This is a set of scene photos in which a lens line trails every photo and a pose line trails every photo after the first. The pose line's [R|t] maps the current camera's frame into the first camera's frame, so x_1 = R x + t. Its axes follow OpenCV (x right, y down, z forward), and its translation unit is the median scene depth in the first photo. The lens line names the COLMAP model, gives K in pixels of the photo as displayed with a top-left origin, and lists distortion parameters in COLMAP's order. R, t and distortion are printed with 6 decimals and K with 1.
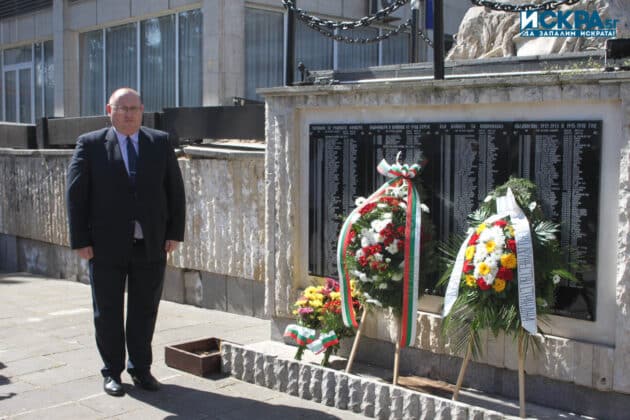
lens RADIAL K [[859.6, 0, 314.9], [0, 859.6, 209.1], [0, 0, 1]] dist [-0.049051, 0.000000]
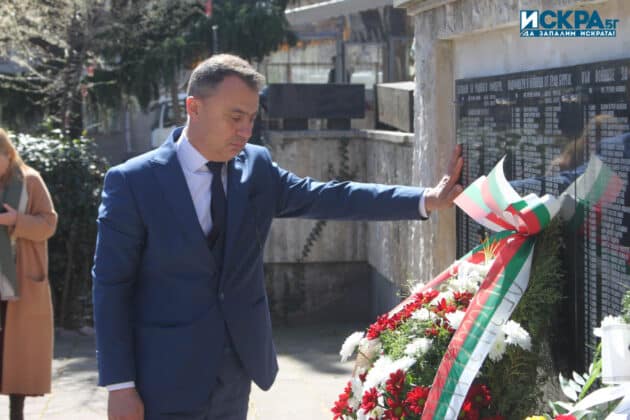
lens RADIAL K [[1412.9, 0, 315.5], [0, 1412.9, 209.6], [0, 0, 1]] dist [0.041830, 0.000000]
pose [[0.797585, 0.029289, -0.602495, 0.437041], [-0.036307, 0.999341, 0.000518, -0.051254], [0.602113, 0.021461, 0.798122, 0.605239]]
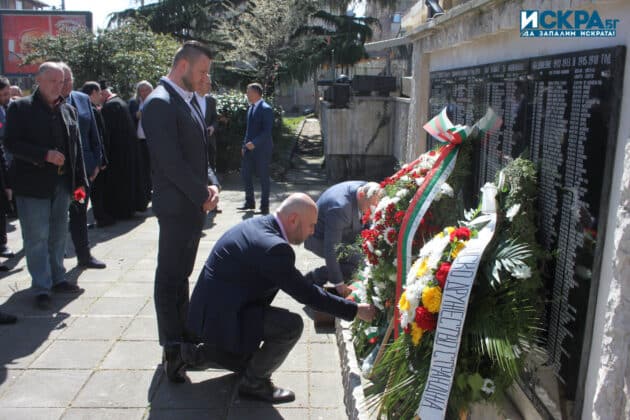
lens RADIAL K [[593.8, 0, 313.2], [0, 593.8, 212.5], [0, 0, 1]] dist [-0.116786, 0.000000]
pose [[0.722130, 0.150053, -0.675287, 0.426063], [-0.074772, 0.987402, 0.139448, -0.046561], [0.687704, -0.050207, 0.724253, 0.657448]]
